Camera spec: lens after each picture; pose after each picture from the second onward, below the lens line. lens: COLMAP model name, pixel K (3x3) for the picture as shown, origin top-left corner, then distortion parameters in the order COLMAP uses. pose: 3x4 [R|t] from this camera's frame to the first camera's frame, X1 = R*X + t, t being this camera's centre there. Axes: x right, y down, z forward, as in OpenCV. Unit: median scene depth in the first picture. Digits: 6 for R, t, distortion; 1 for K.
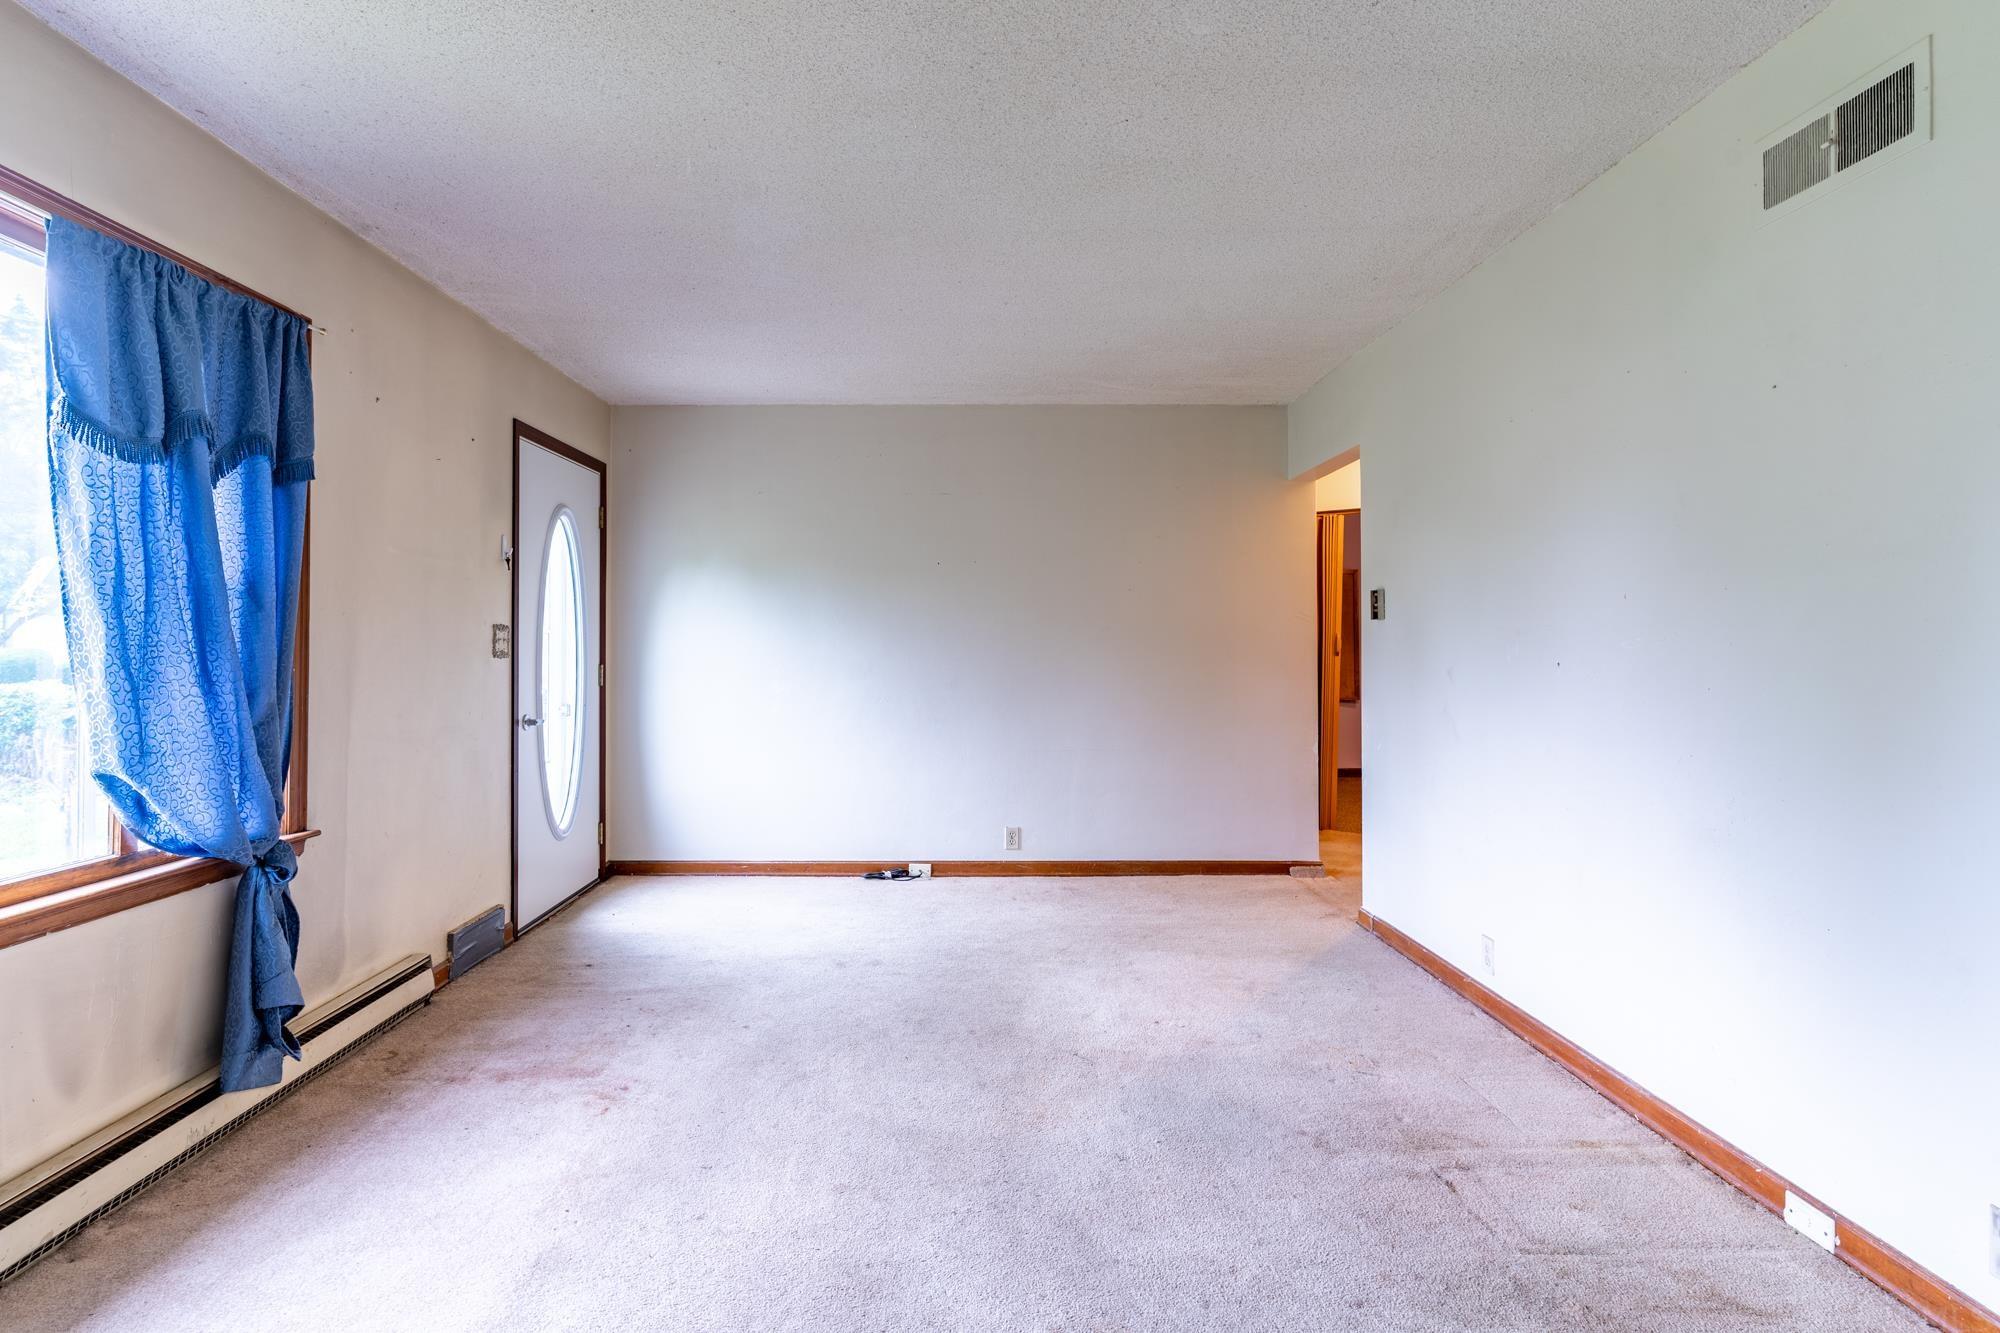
lens RADIAL K [[1006.9, 0, 988.5], [0, 1006.9, 624.1], [0, 0, 1]] dist [0.006897, -0.000660]
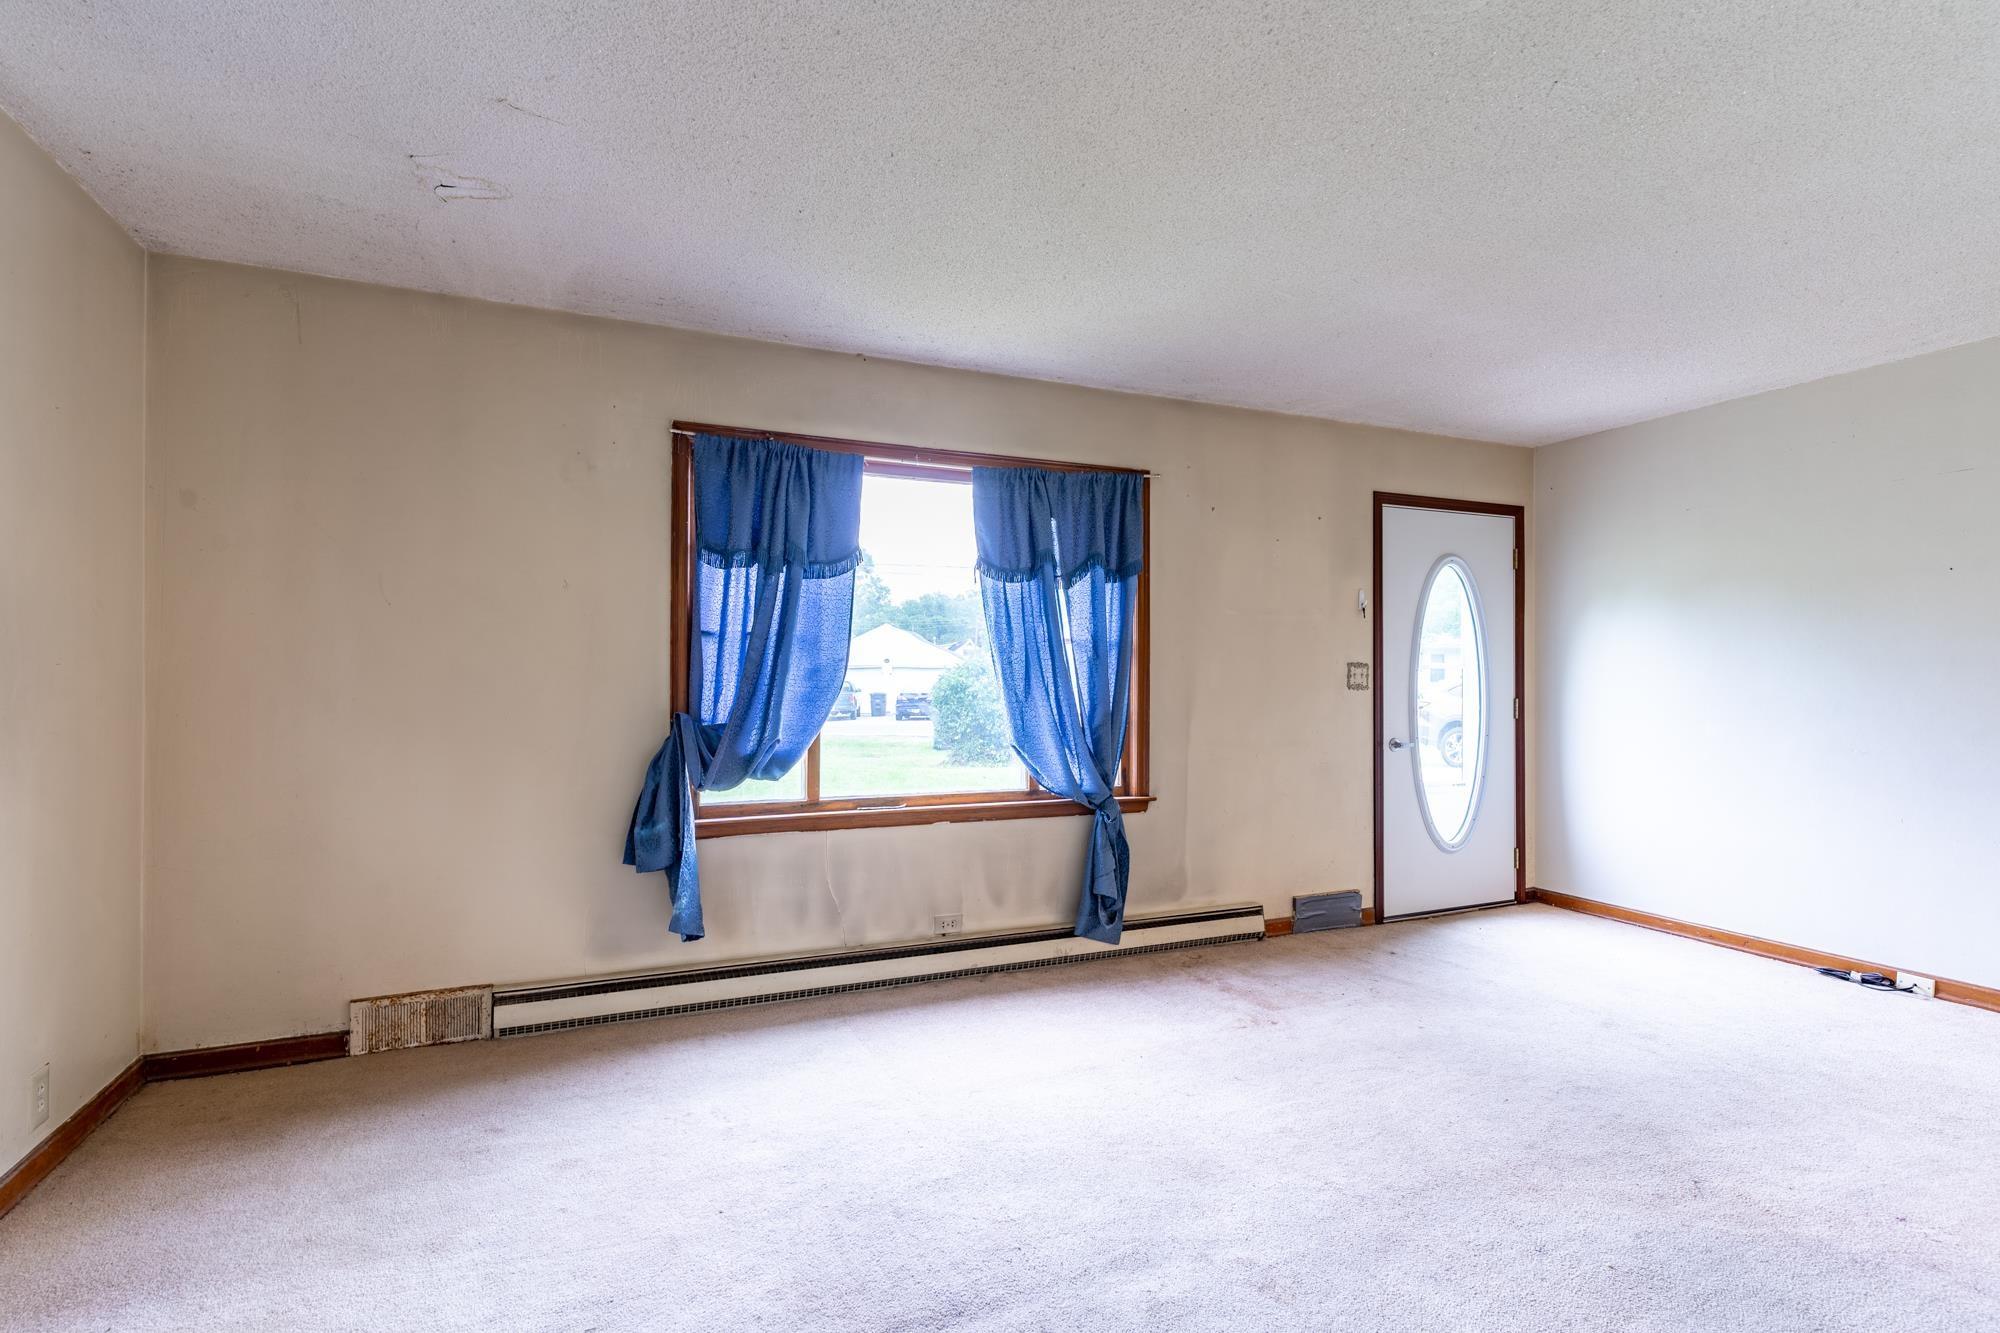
lens RADIAL K [[1006.9, 0, 1021.6], [0, 1006.9, 670.1], [0, 0, 1]] dist [0.006897, -0.000660]
pose [[0.400729, -0.004364, -0.916186, 0.630608], [0.015466, 0.999878, 0.002002, 0.001065], [0.916066, -0.014972, 0.400748, 0.176227]]
